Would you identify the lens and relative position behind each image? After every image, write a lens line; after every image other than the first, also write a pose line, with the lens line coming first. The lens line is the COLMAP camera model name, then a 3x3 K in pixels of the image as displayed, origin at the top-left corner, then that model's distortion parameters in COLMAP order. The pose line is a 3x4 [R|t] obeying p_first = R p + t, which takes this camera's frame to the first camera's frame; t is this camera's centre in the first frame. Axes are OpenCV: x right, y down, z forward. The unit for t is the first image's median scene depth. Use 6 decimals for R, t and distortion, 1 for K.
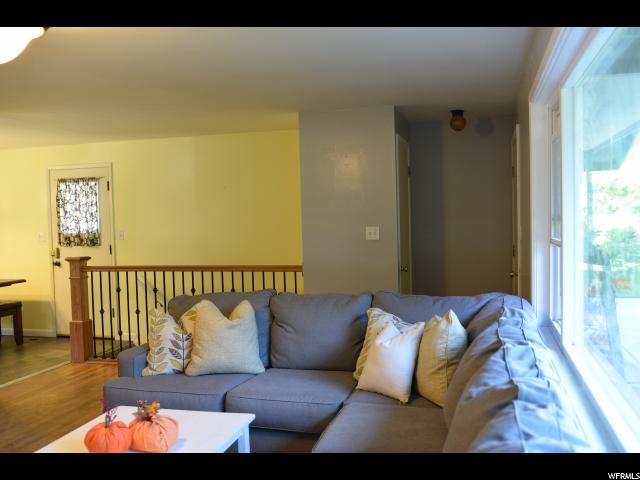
lens RADIAL K [[616.4, 0, 320.0], [0, 616.4, 240.0], [0, 0, 1]] dist [-0.110834, 0.123880]
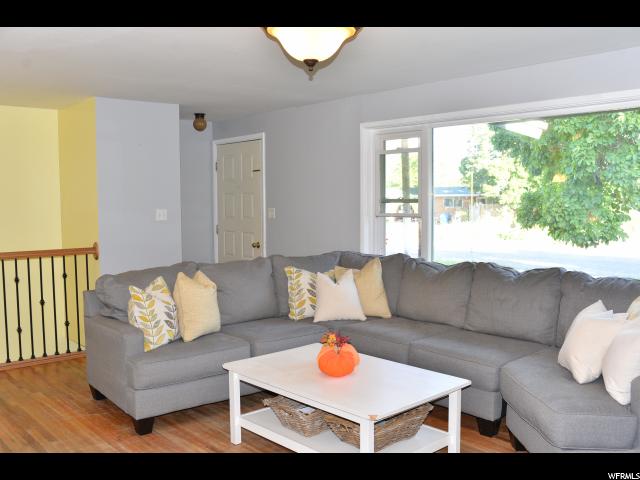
lens RADIAL K [[616.4, 0, 320.0], [0, 616.4, 240.0], [0, 0, 1]] dist [-0.110834, 0.123880]
pose [[0.563449, -0.039297, 0.825216, -0.724532], [0.028151, 0.999201, 0.028361, 0.011986], [-0.825671, 0.007251, 0.564105, 0.135473]]
